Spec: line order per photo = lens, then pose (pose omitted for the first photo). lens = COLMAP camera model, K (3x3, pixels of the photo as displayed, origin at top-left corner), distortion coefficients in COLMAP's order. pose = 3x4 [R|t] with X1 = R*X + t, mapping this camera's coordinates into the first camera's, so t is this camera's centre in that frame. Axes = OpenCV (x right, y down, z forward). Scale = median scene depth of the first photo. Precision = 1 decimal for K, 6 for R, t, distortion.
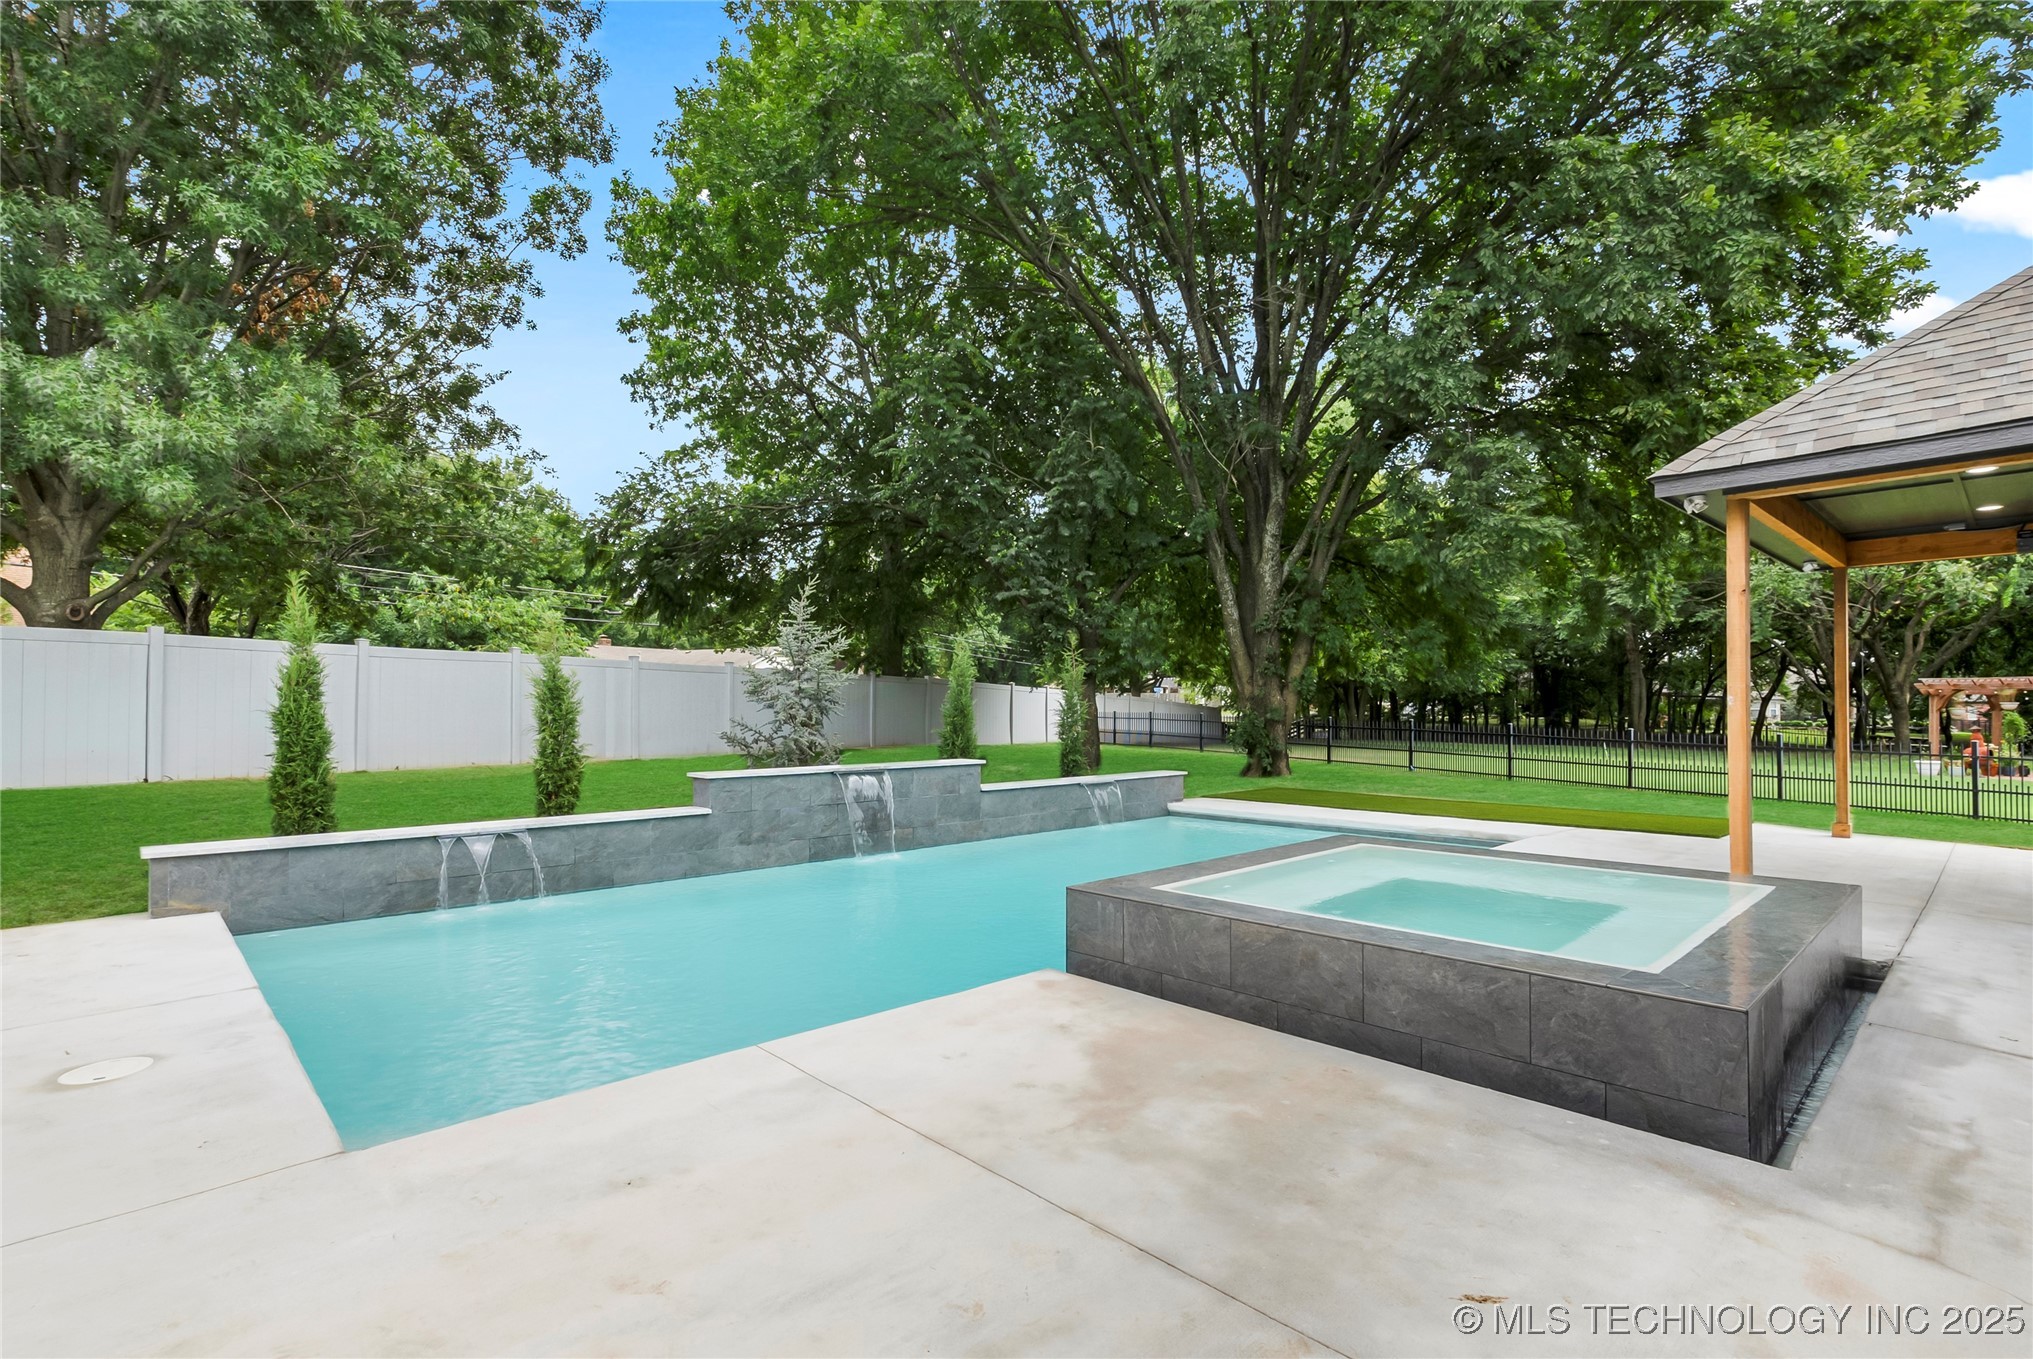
lens RADIAL K [[941.1, 0, 996.6], [0, 941.1, 650.0], [0, 0, 1]] dist [-0.008378, -0.000658]
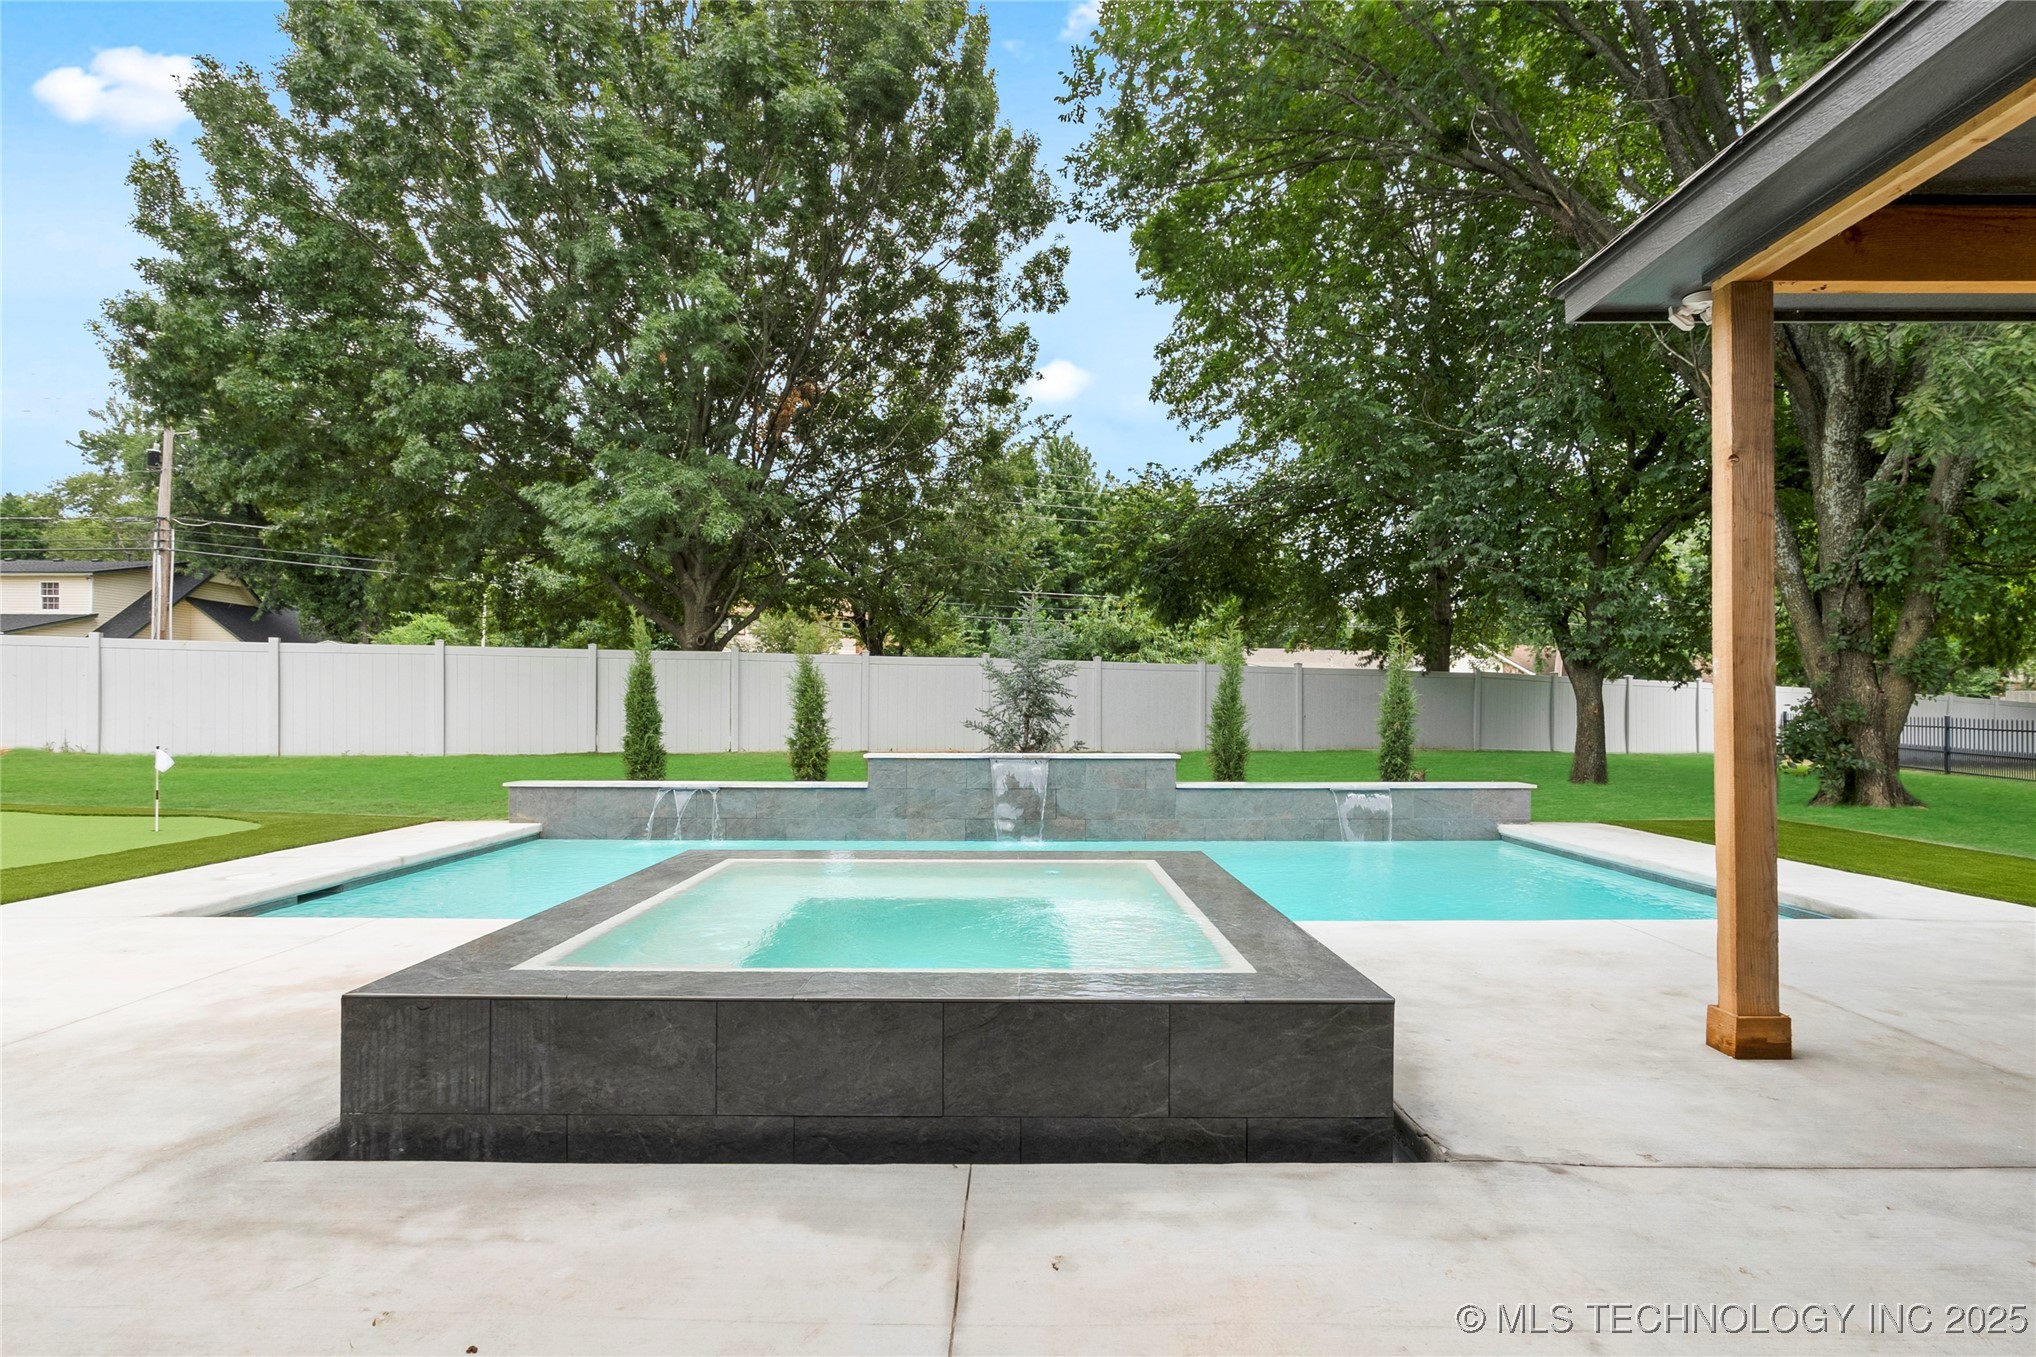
lens RADIAL K [[942.5, 0, 998.1], [0, 942.5, 648.9], [0, 0, 1]] dist [-0.008378, -0.000658]
pose [[0.744144, -0.039022, -0.666879, 0.570542], [0.036214, 0.999181, -0.018056, 0.027117], [0.667037, -0.010715, 0.744947, 0.225545]]
